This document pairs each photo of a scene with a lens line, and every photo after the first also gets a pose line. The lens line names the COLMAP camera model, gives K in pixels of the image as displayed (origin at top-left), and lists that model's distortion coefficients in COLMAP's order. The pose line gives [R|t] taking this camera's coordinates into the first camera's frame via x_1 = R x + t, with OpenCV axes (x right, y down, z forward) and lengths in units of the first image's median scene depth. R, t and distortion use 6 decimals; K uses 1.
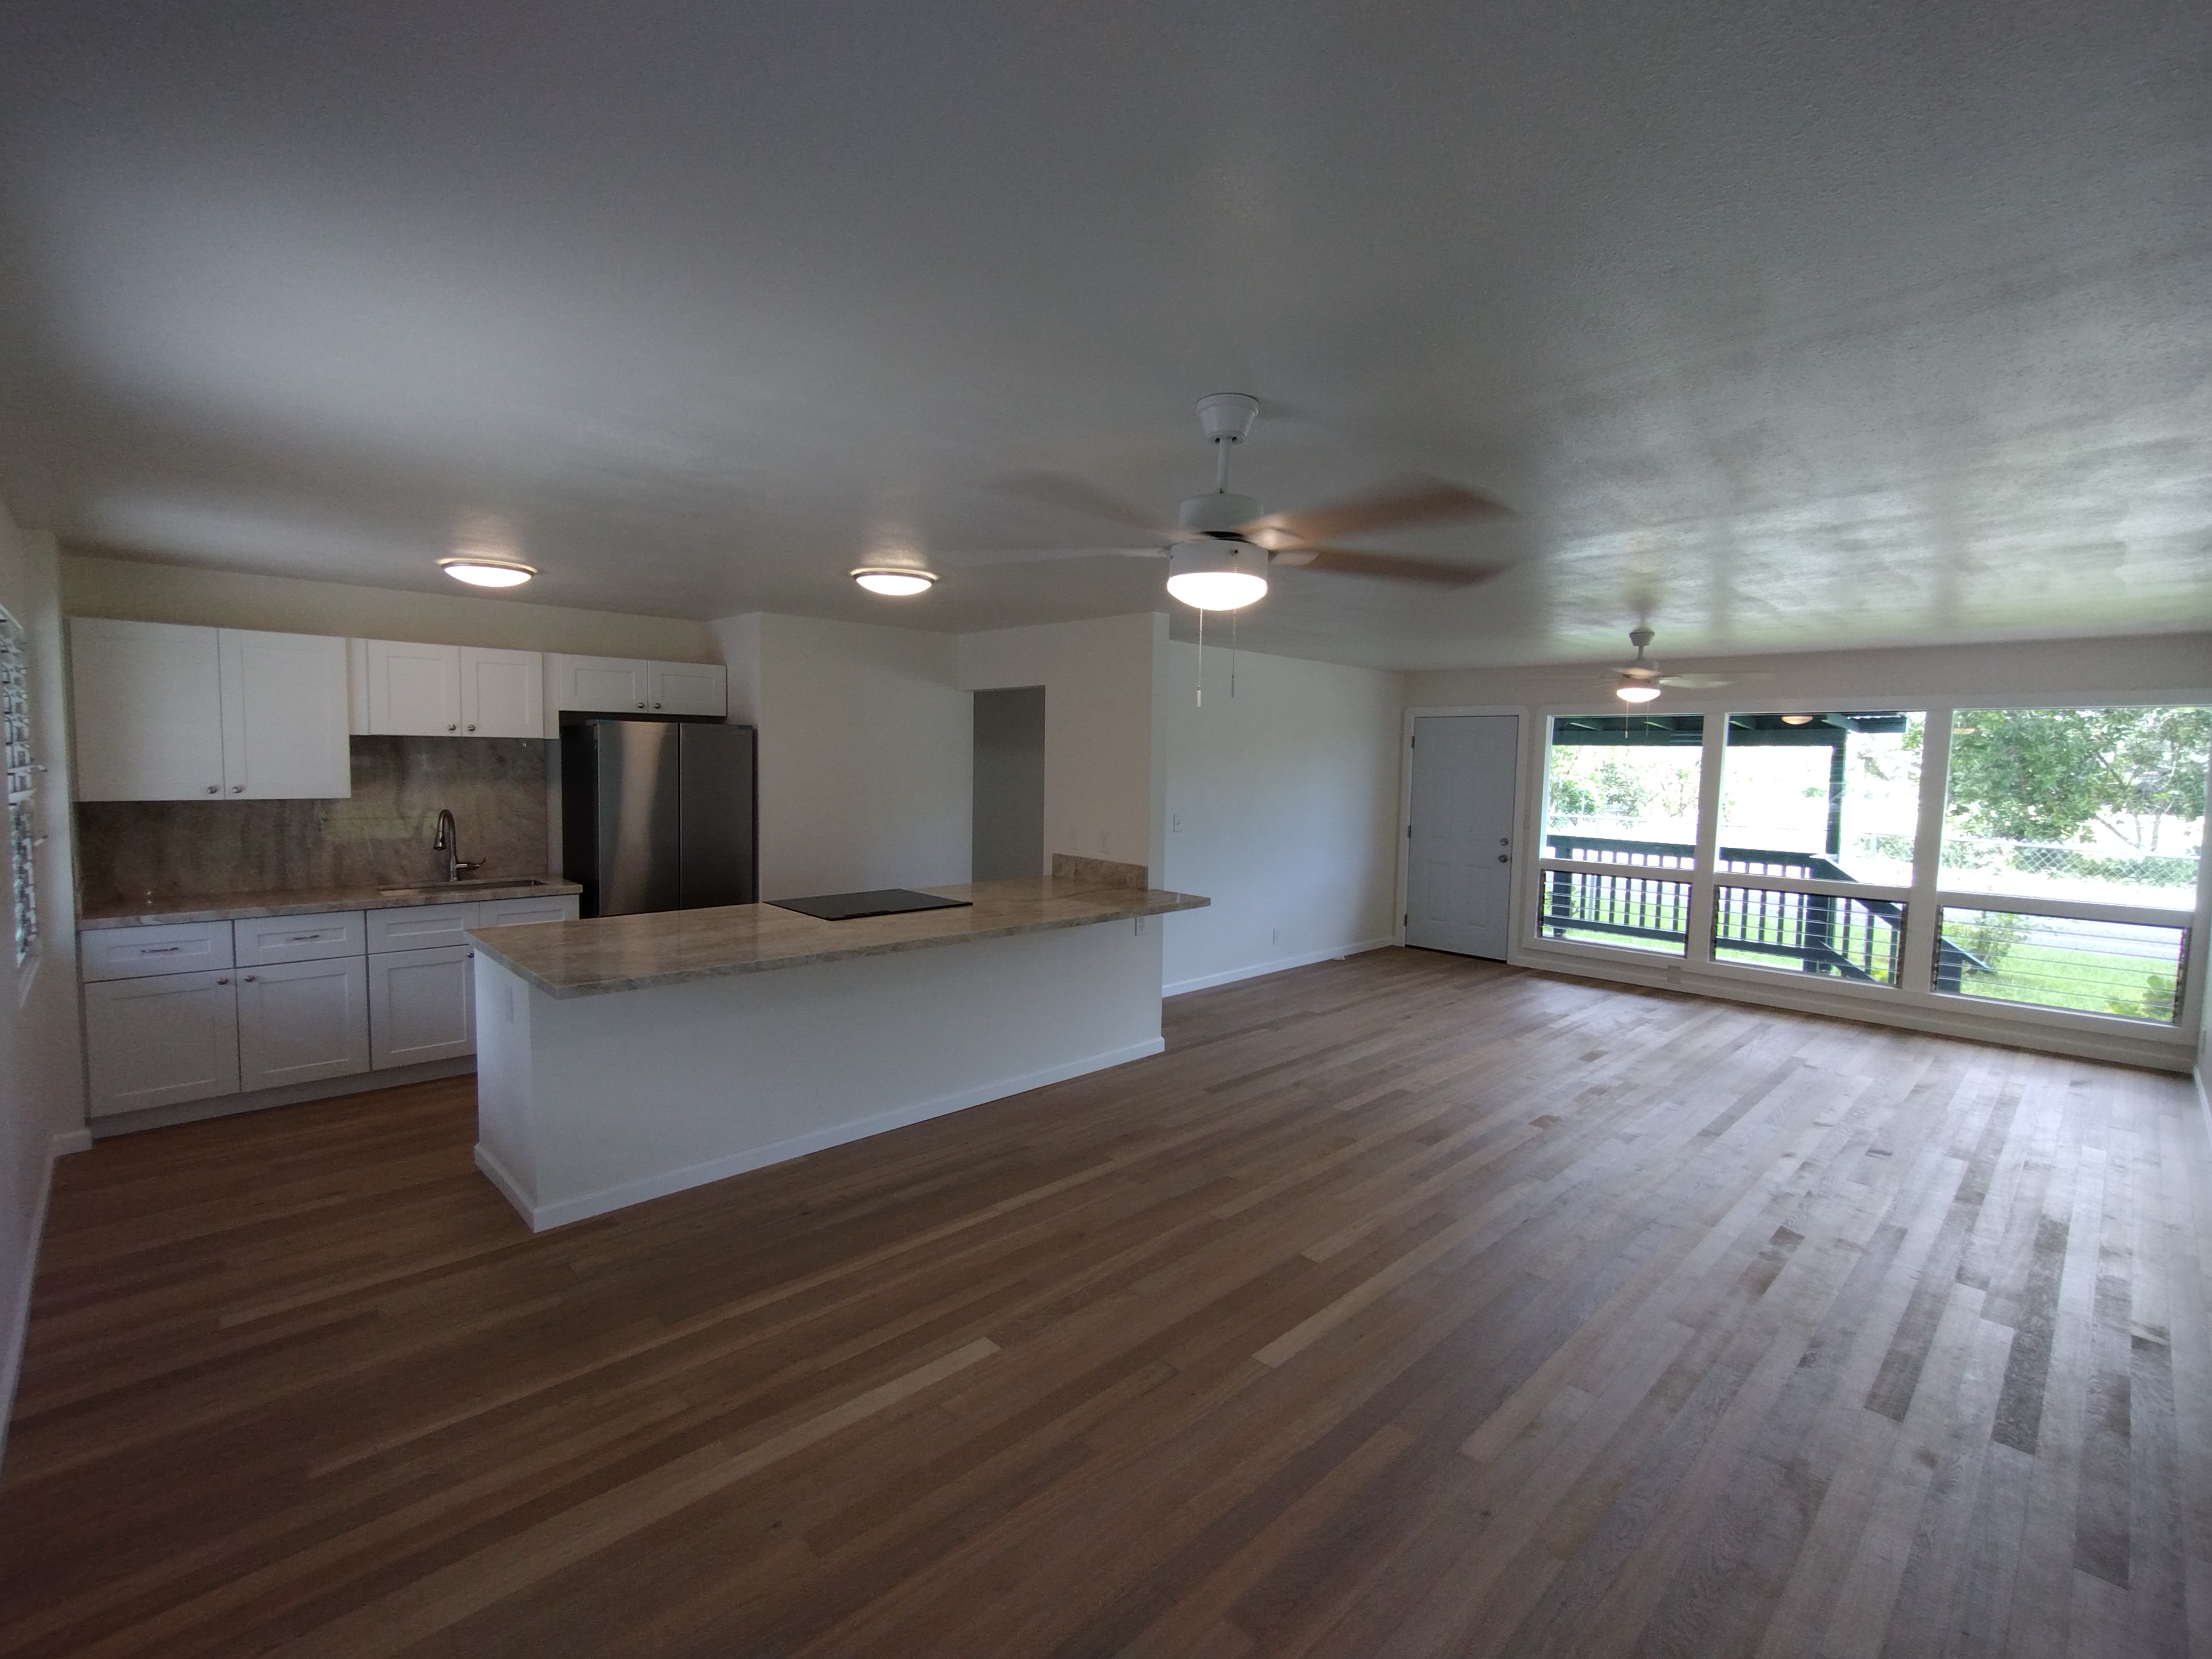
lens RADIAL K [[1008.4, 0, 1093.5], [0, 1008.4, 826.0], [0, 0, 1]] dist [0.000820, 0.001483]
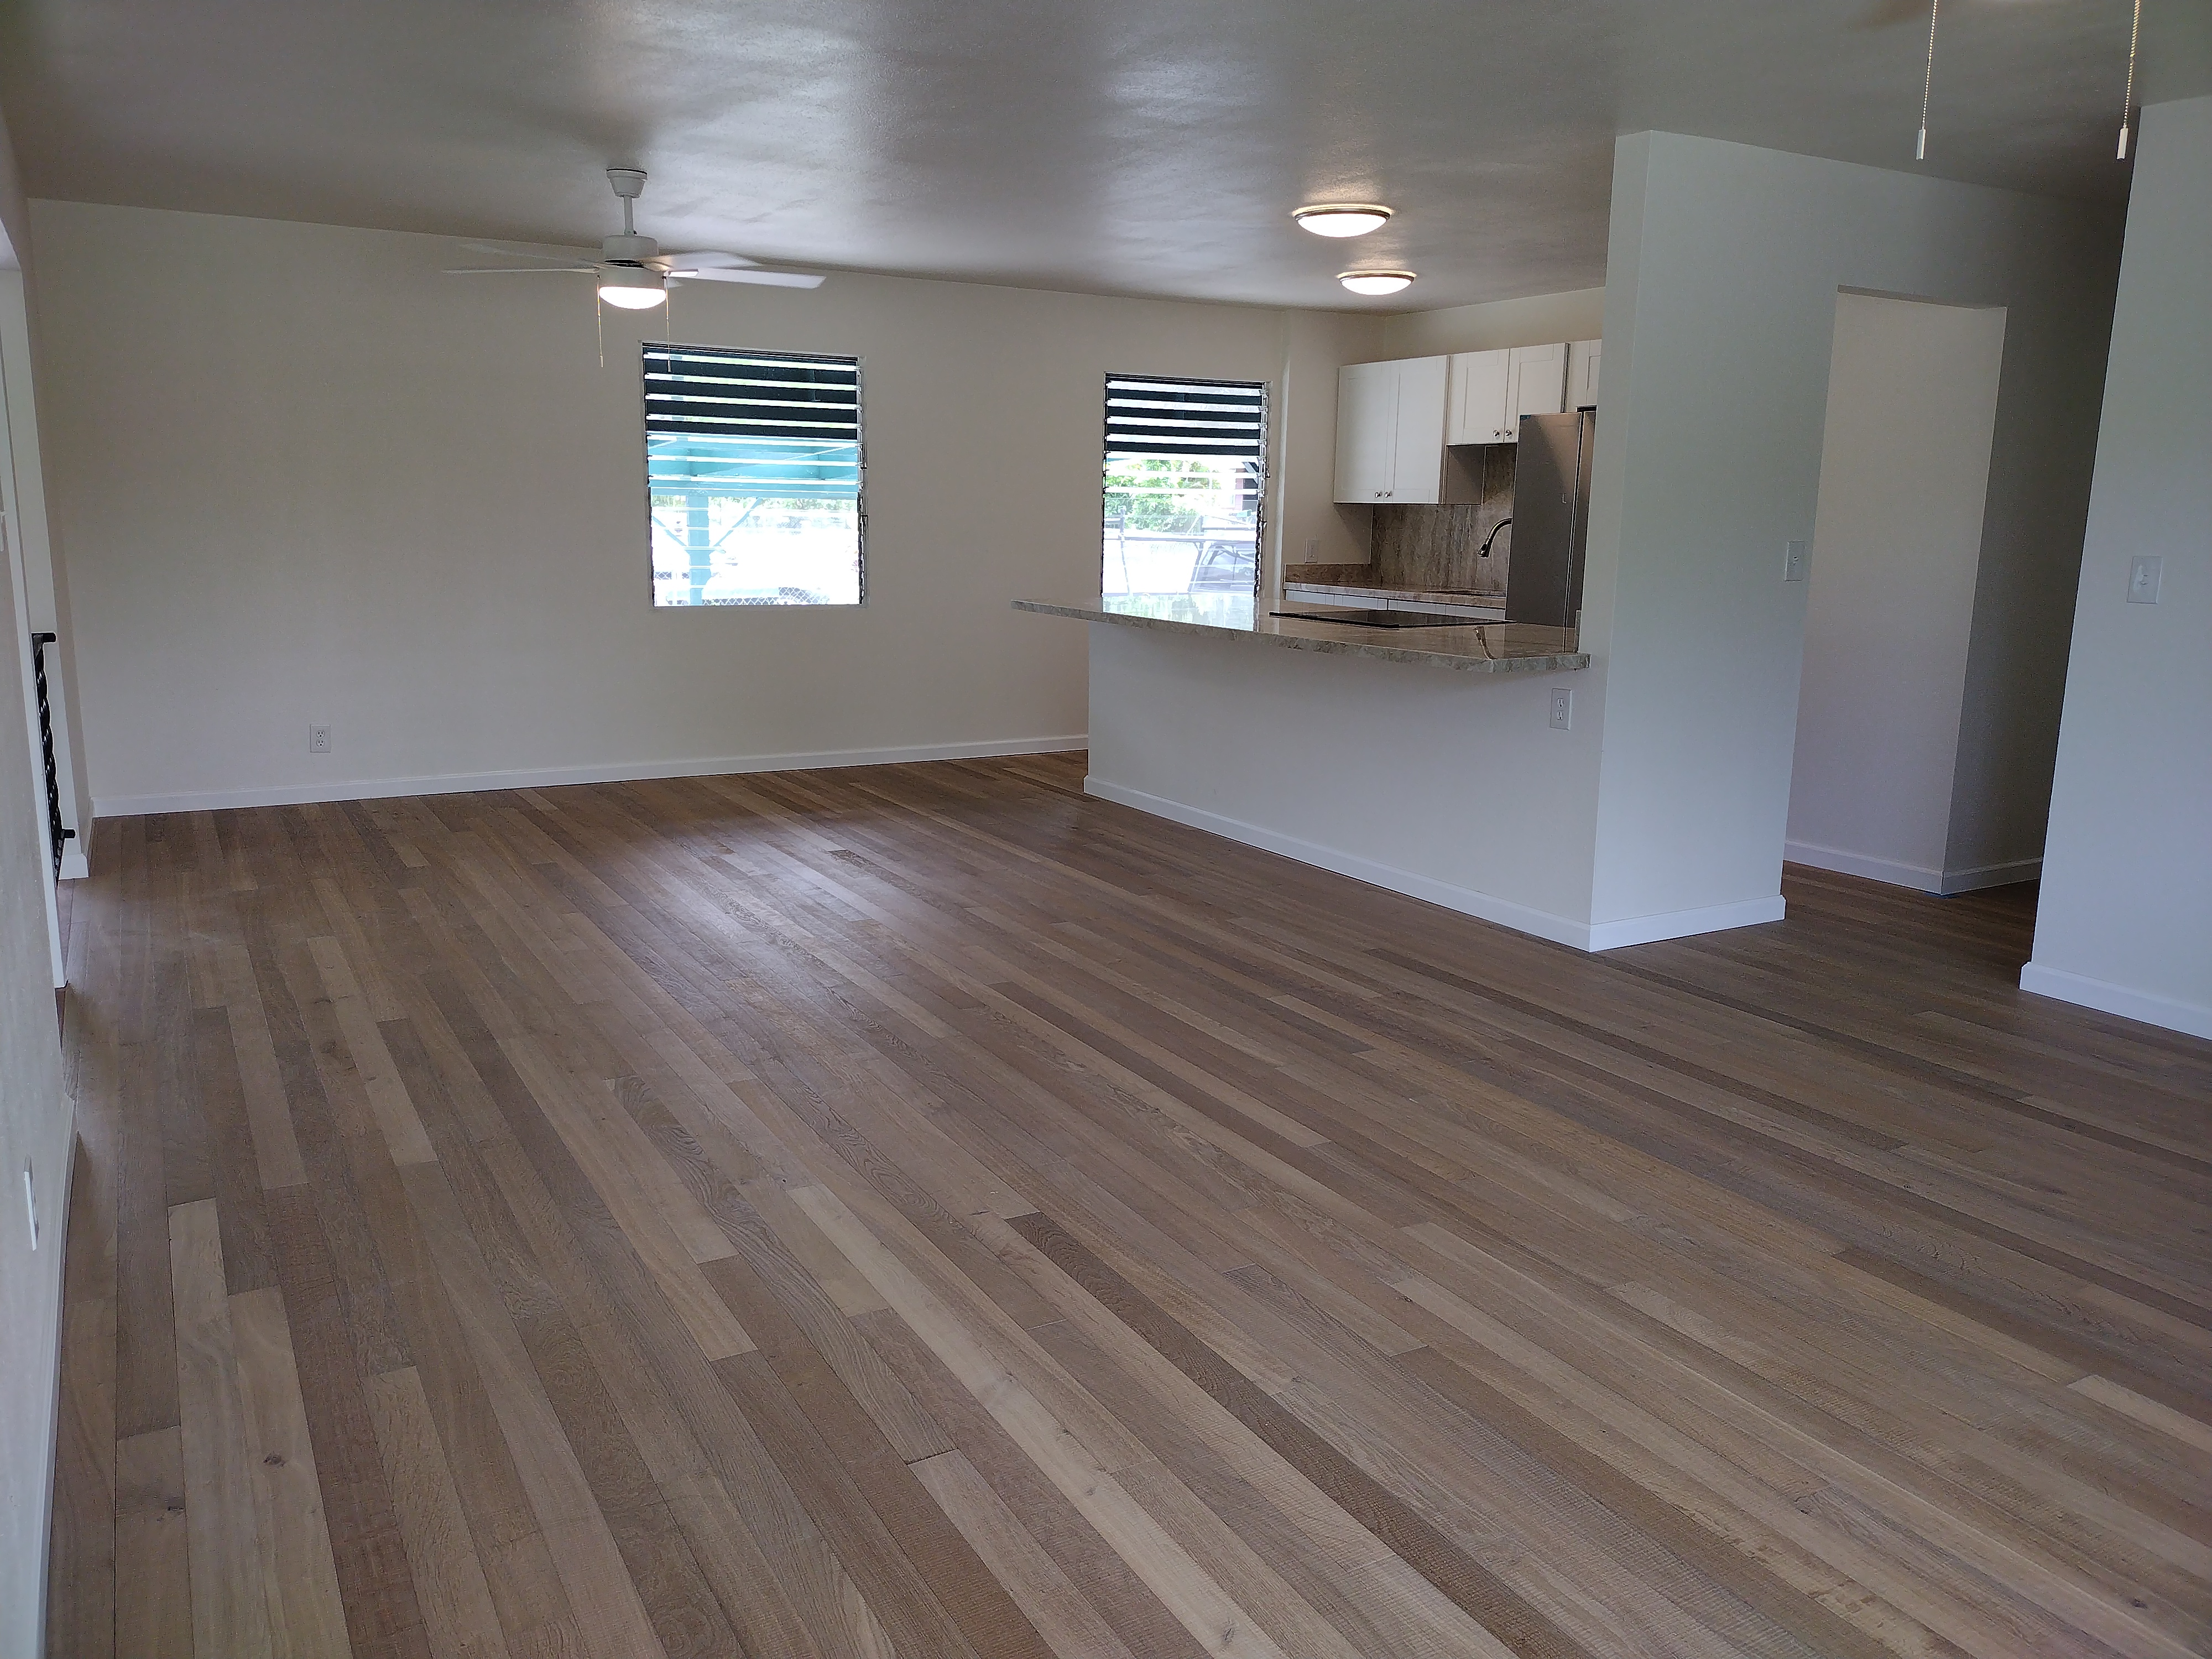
lens RADIAL K [[1657.8, 0, 1106.0], [0, 1657.8, 829.5], [0, 0, 1]] dist [0.084558, -0.113259]
pose [[-0.245786, 0.161260, -0.955816, 1.255903], [-0.092362, 0.977682, 0.188700, 0.011522], [0.964914, 0.134661, -0.225406, 1.181040]]
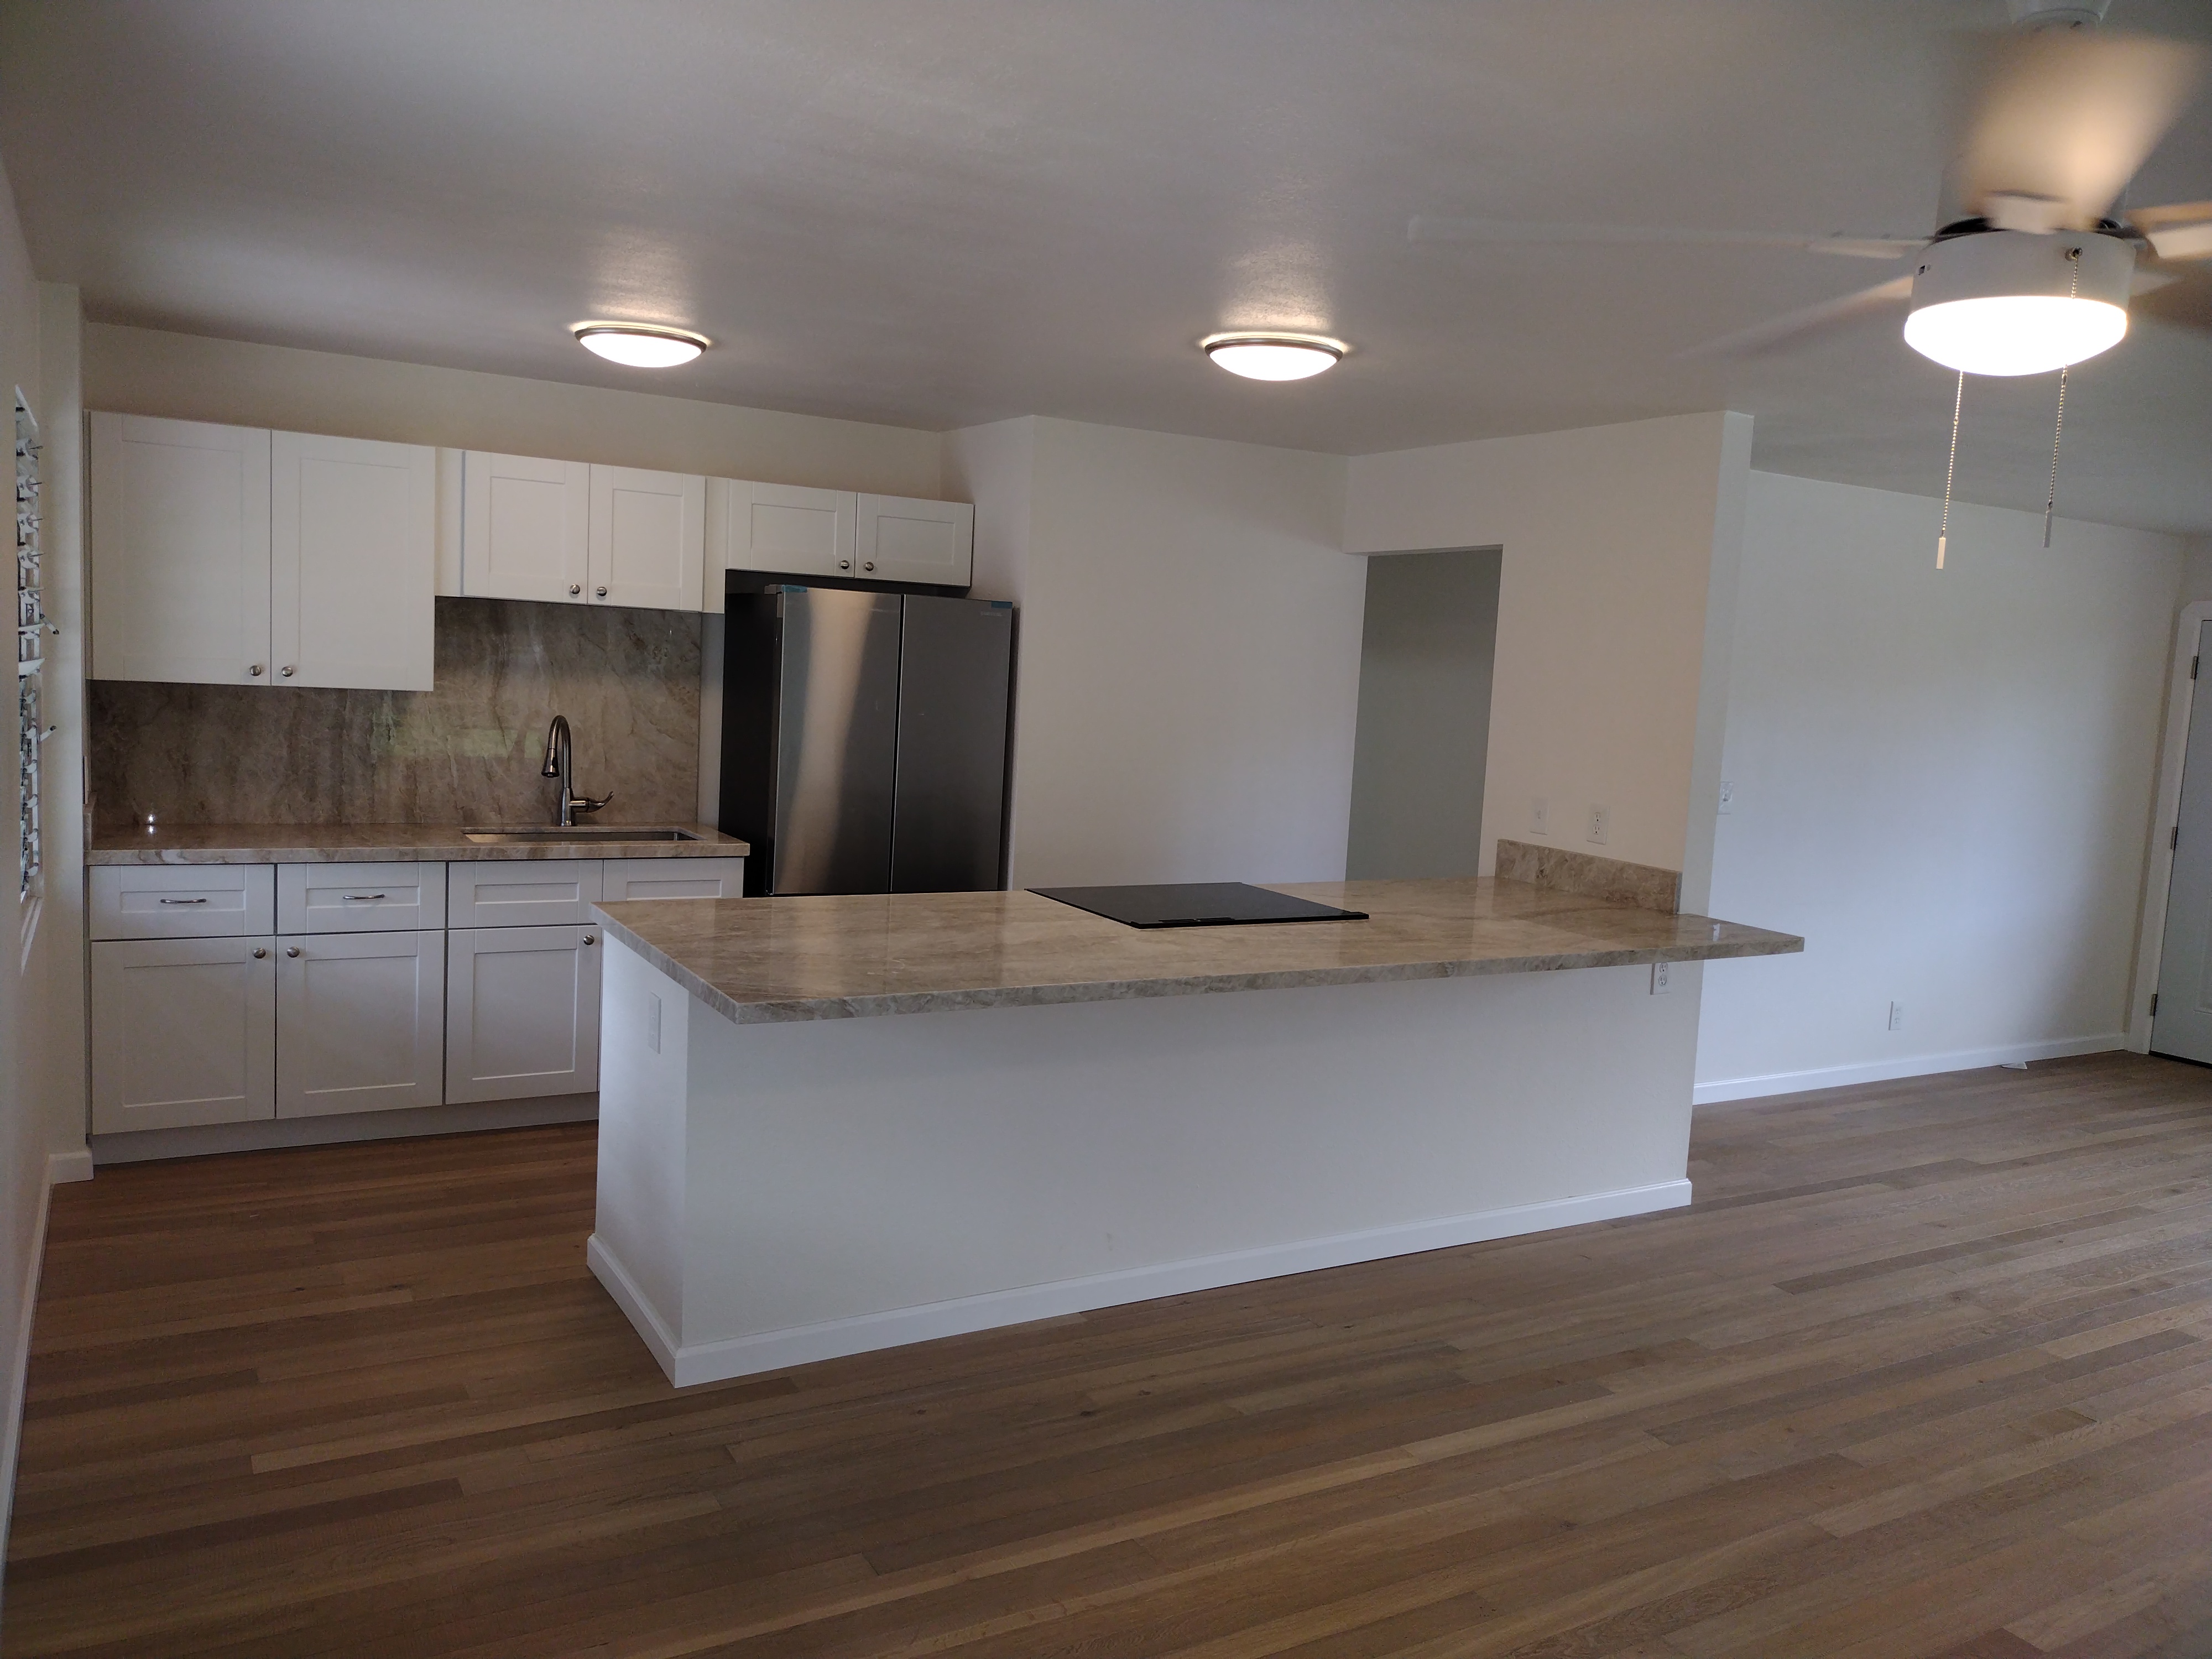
lens RADIAL K [[1657.8, 0, 1106.0], [0, 1657.8, 829.5], [0, 0, 1]] dist [0.084558, -0.113259]
pose [[0.970806, 0.058298, -0.232672, -0.049341], [-0.052360, 0.998127, 0.031624, 0.004977], [0.234080, -0.018518, 0.972041, 0.034884]]
